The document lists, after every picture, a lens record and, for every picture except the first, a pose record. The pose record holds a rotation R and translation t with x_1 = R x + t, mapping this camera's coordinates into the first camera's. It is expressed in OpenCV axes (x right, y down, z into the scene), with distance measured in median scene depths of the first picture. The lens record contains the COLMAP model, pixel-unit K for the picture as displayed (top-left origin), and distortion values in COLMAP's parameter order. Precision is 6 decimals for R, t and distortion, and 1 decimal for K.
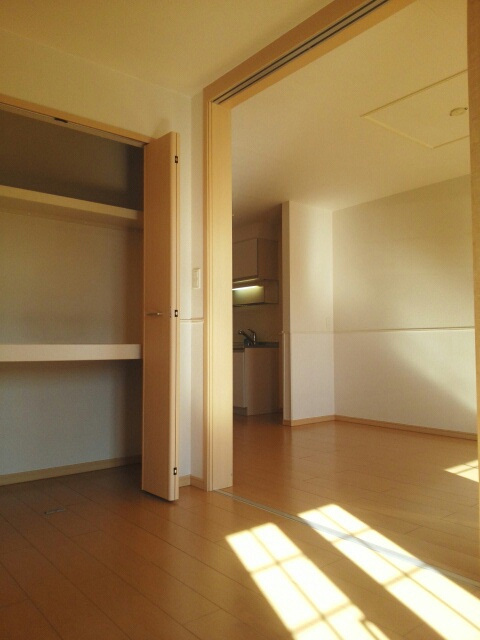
lens RADIAL K [[503.1, 0, 240.0], [0, 503.1, 320.0], [0, 0, 1]] dist [-0.004683, -0.004961]
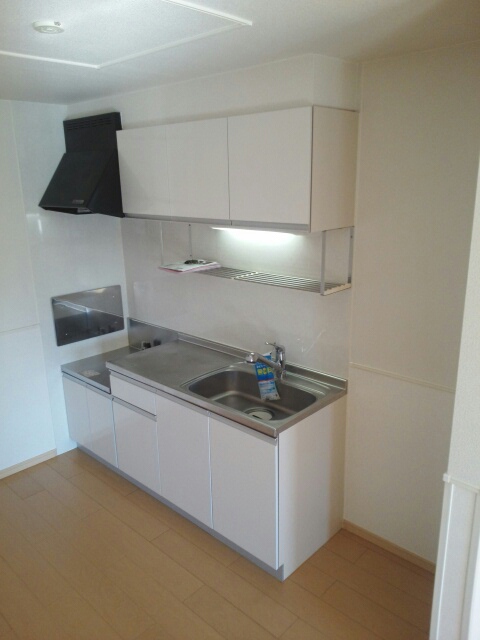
lens RADIAL K [[503.1, 0, 240.0], [0, 503.1, 320.0], [0, 0, 1]] dist [-0.004683, -0.004961]
pose [[0.990792, -0.055898, 0.123314, -0.054272], [0.013160, 0.946241, 0.323193, -0.130026], [-0.134751, -0.318595, 0.938264, 0.632525]]
